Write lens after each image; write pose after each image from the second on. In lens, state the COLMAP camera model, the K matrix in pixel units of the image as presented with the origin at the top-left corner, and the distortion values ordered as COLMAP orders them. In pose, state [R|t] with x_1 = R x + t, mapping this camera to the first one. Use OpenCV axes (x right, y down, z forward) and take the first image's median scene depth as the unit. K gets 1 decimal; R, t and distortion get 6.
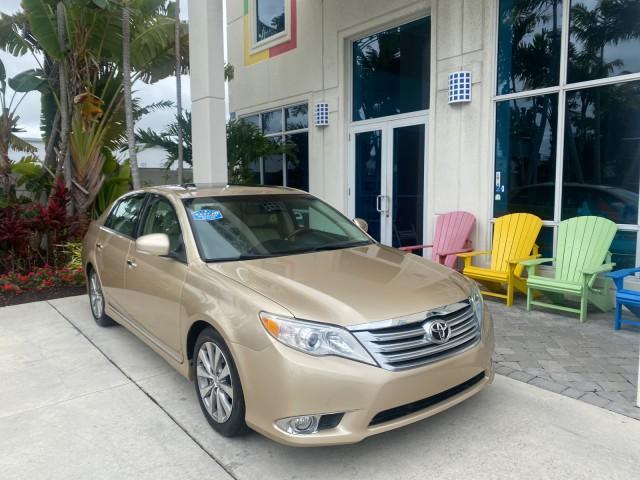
lens RADIAL K [[489.5, 0, 317.3], [0, 489.5, 238.5], [0, 0, 1]] dist [0.031170, -0.037217]
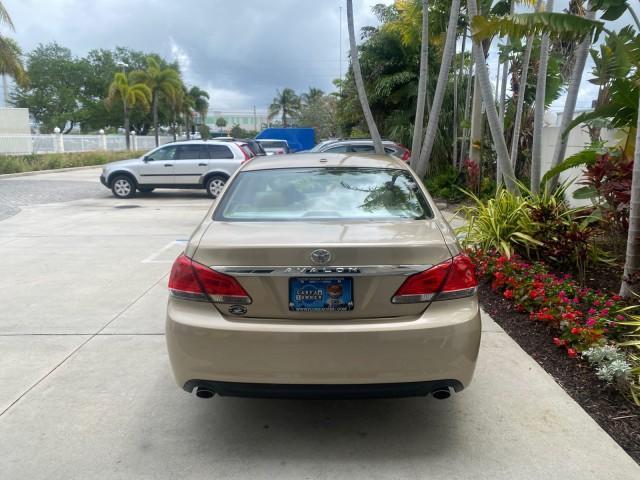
lens RADIAL K [[489.5, 0, 319.8], [0, 489.5, 240.0], [0, 0, 1]] dist [0.031170, -0.037217]
pose [[-0.622071, 0.160960, -0.766237, 0.052695], [-0.076104, 0.961576, 0.263779, -0.102021], [0.779253, 0.222403, -0.585919, 0.847171]]
